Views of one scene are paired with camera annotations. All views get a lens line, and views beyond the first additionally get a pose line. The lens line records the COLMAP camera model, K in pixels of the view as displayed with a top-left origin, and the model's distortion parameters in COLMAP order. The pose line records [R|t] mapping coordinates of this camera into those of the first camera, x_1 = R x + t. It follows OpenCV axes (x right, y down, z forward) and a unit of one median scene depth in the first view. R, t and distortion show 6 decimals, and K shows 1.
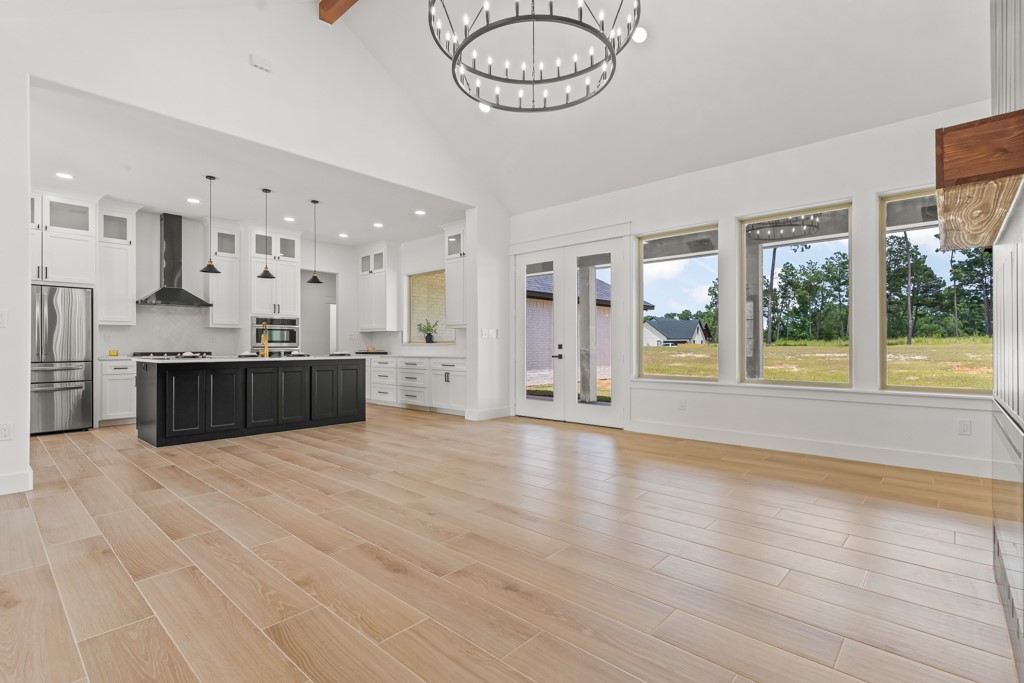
lens RADIAL K [[481.7, 0, 512.0], [0, 481.7, 341.5], [0, 0, 1]] dist [0.002138, 0.000770]
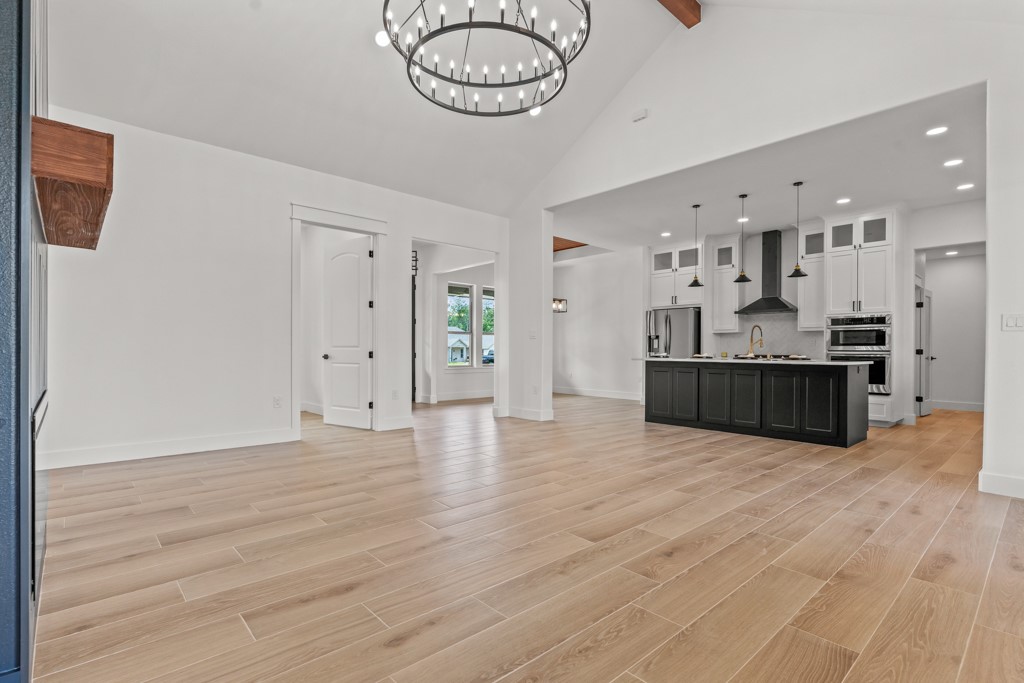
lens RADIAL K [[488.4, 0, 507.5], [0, 488.4, 349.2], [0, 0, 1]] dist [-0.000217, 0.000109]
pose [[-0.103315, -0.001184, -0.994648, 0.505963], [0.002557, 0.999996, -0.001456, 0.009653], [0.994645, -0.002694, -0.103312, 0.543175]]
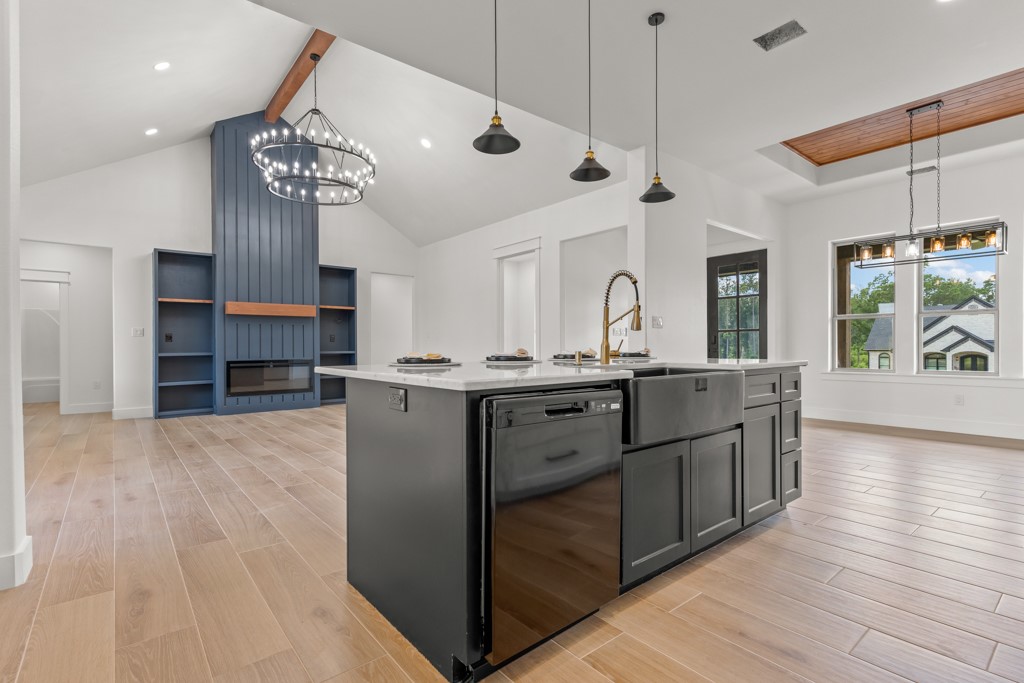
lens RADIAL K [[488.4, 0, 507.5], [0, 488.4, 349.2], [0, 0, 1]] dist [-0.000217, 0.000109]
pose [[-0.987732, 0.006267, 0.156033, -0.447433], [0.006087, 0.999980, -0.001634, 0.016839], [-0.156040, -0.000665, -0.987751, 1.274894]]
